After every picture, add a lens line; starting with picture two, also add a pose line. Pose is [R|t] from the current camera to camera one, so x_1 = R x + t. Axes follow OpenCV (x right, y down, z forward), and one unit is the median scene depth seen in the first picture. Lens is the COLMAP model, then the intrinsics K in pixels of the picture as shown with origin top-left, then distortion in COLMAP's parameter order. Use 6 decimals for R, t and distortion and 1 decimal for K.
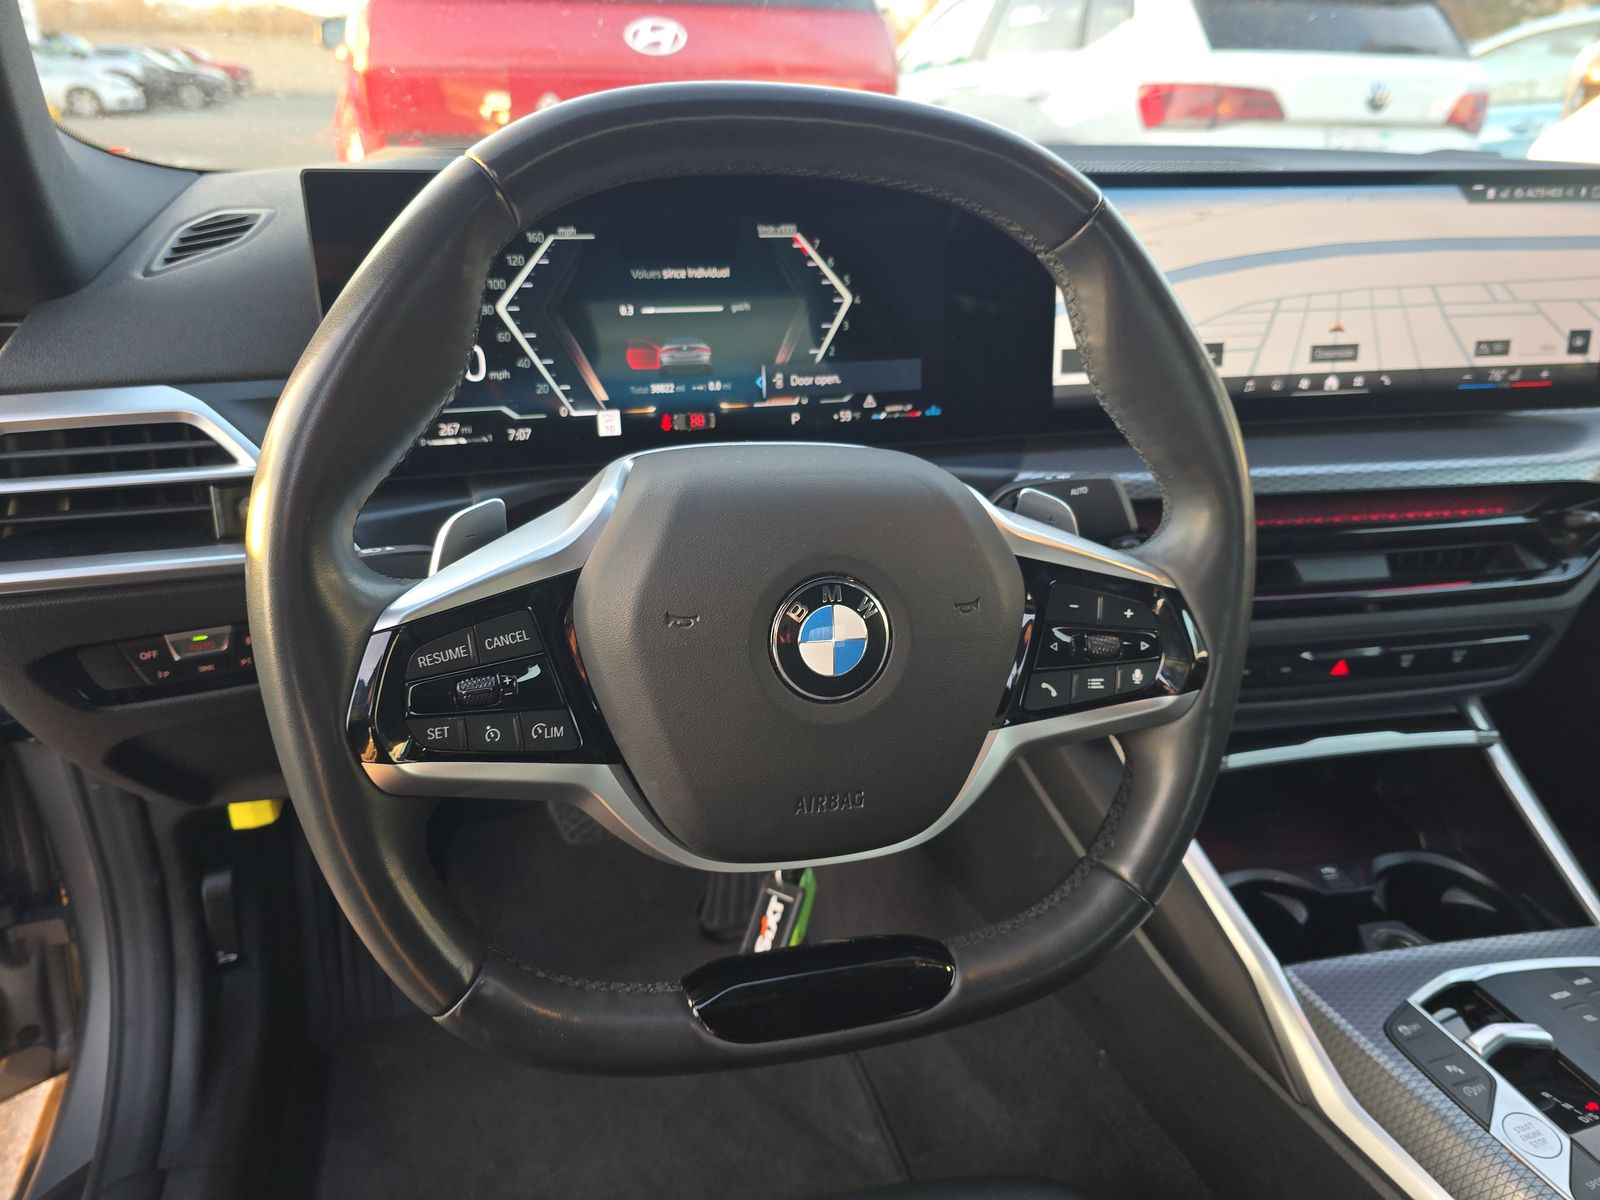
lens RADIAL K [[1081.8, 0, 795.4], [0, 1081.8, 620.5], [0, 0, 1]] dist [0.044906, -0.045101]
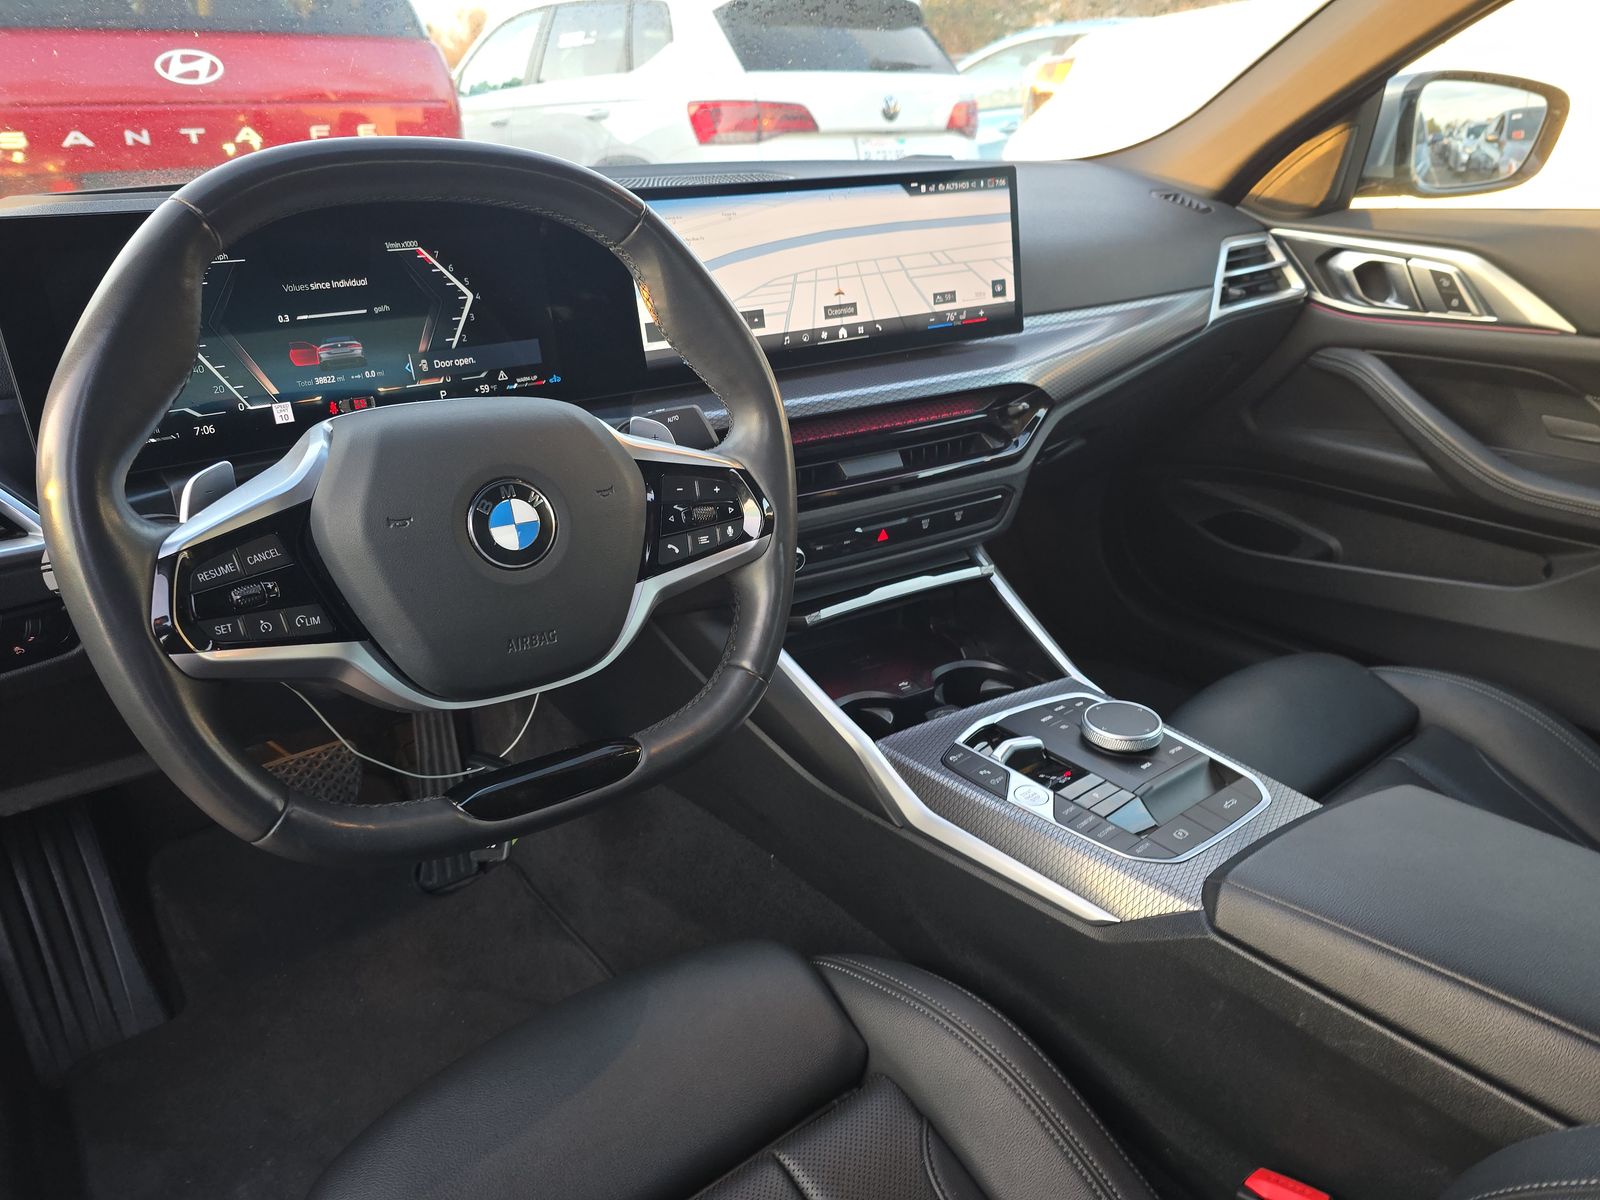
lens RADIAL K [[1081.8, 0, 789.8], [0, 1081.8, 603.3], [0, 0, 1]] dist [0.044906, -0.045101]
pose [[0.936757, -0.168464, 0.306768, -0.052843], [0.176414, 0.984314, 0.001840, 0.119309], [-0.302267, 0.052395, 0.951782, -0.297452]]
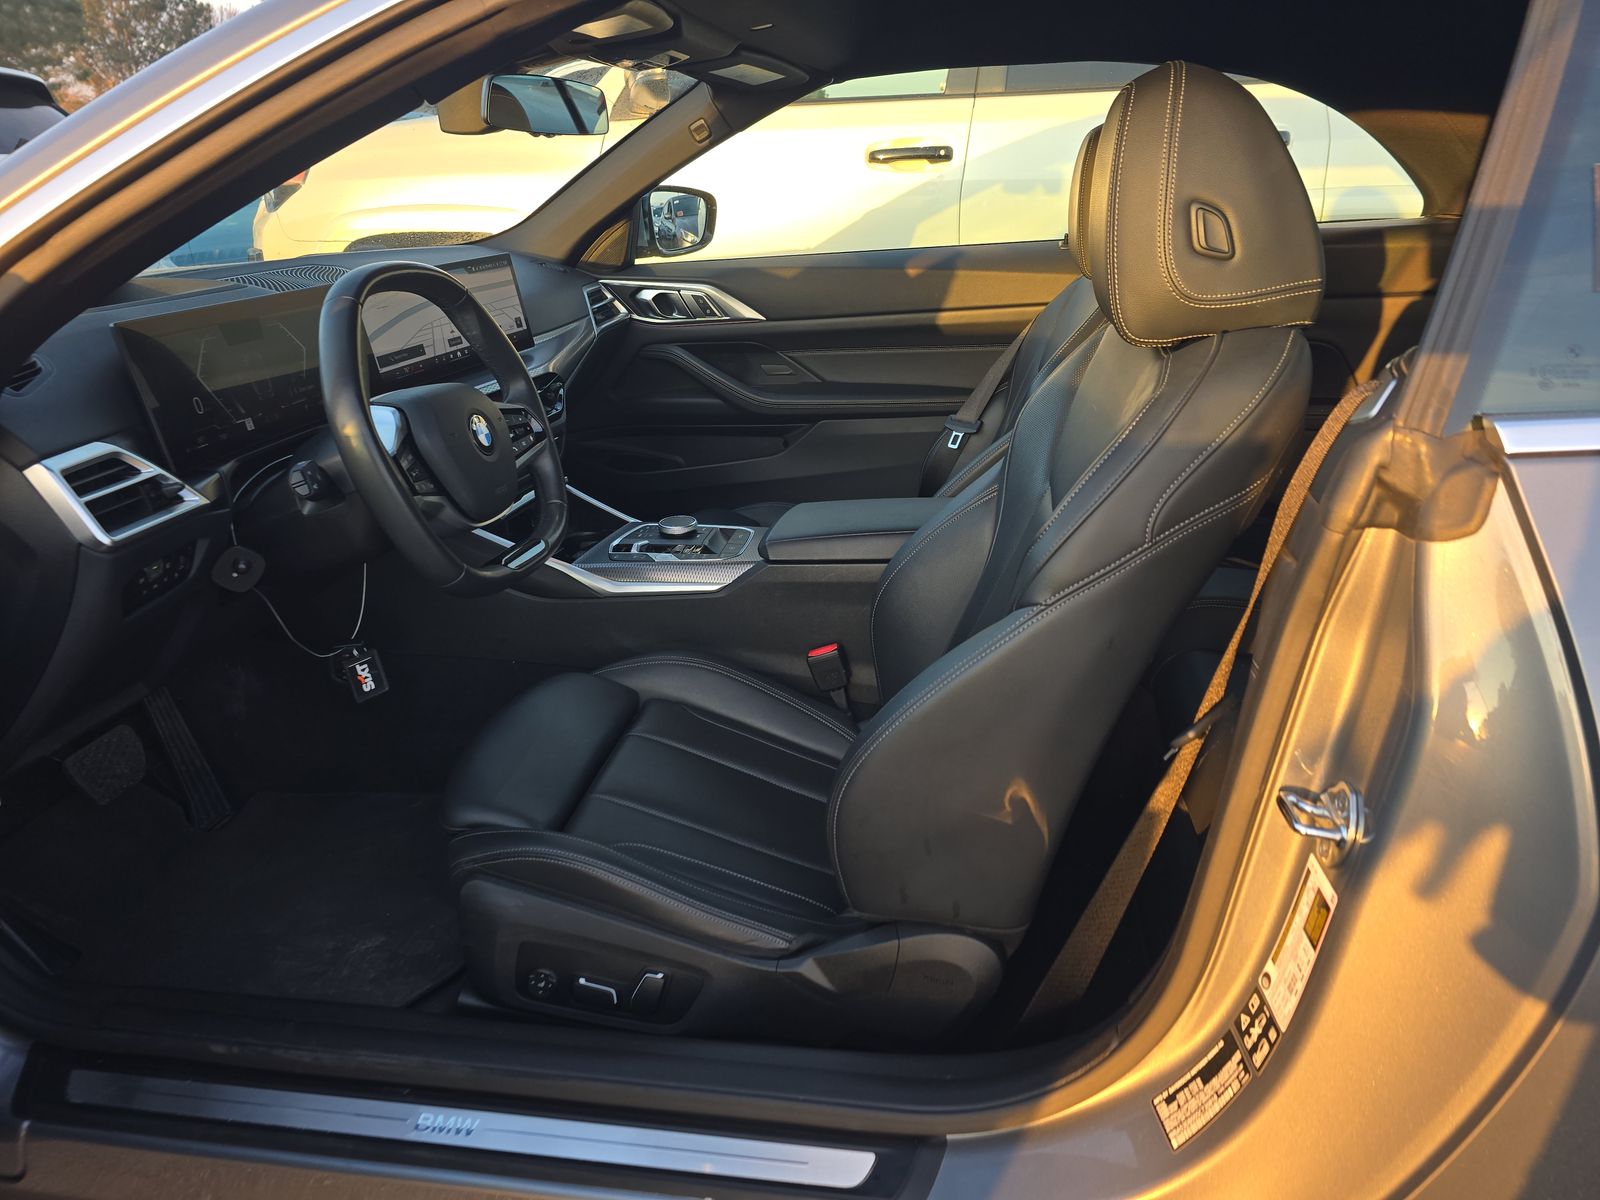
lens RADIAL K [[1081.8, 0, 805.7], [0, 1081.8, 589.7], [0, 0, 1]] dist [0.044906, -0.045101]
pose [[0.451100, -0.353372, 0.819535, -1.453390], [0.415842, 0.895725, 0.157331, 0.201711], [-0.789674, 0.269825, 0.551008, -0.838325]]
